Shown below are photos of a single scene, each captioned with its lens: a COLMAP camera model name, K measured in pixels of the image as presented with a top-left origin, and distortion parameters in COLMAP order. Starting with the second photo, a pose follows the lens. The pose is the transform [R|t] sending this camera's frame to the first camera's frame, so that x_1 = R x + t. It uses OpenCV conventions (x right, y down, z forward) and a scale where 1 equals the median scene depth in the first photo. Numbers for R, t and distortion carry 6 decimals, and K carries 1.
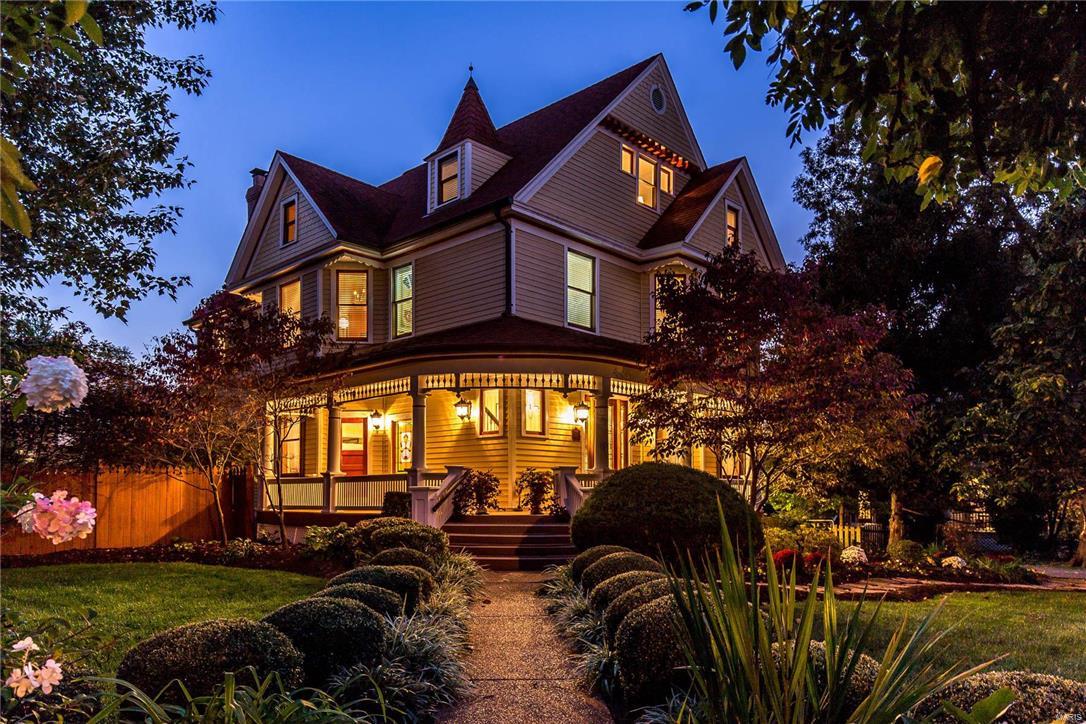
lens RADIAL K [[771.9, 0, 542.4], [0, 771.9, 399.6], [0, 0, 1]] dist [0.024195, 0.000596]
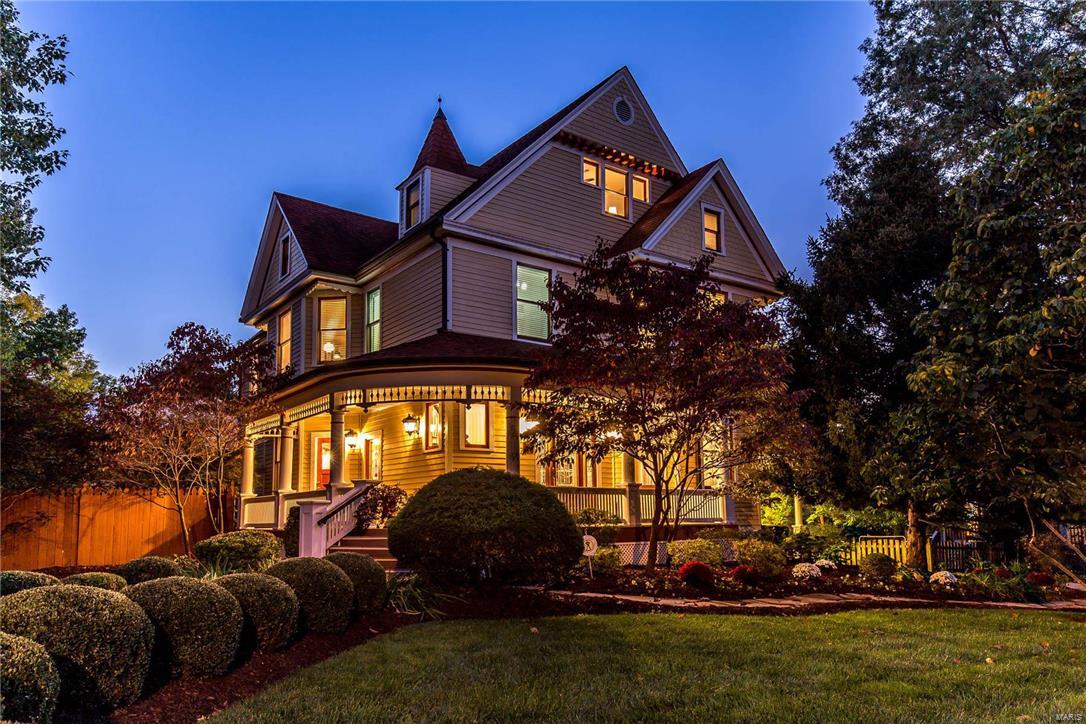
lens RADIAL K [[768.8, 0, 543.0], [0, 768.8, 362.0], [0, 0, 1]] dist [0.029466, -0.000488]
pose [[0.985586, -0.047532, -0.162360, 0.211561], [0.035257, 0.996355, -0.077671, 0.013077], [0.165460, 0.070827, 0.983670, 0.021318]]
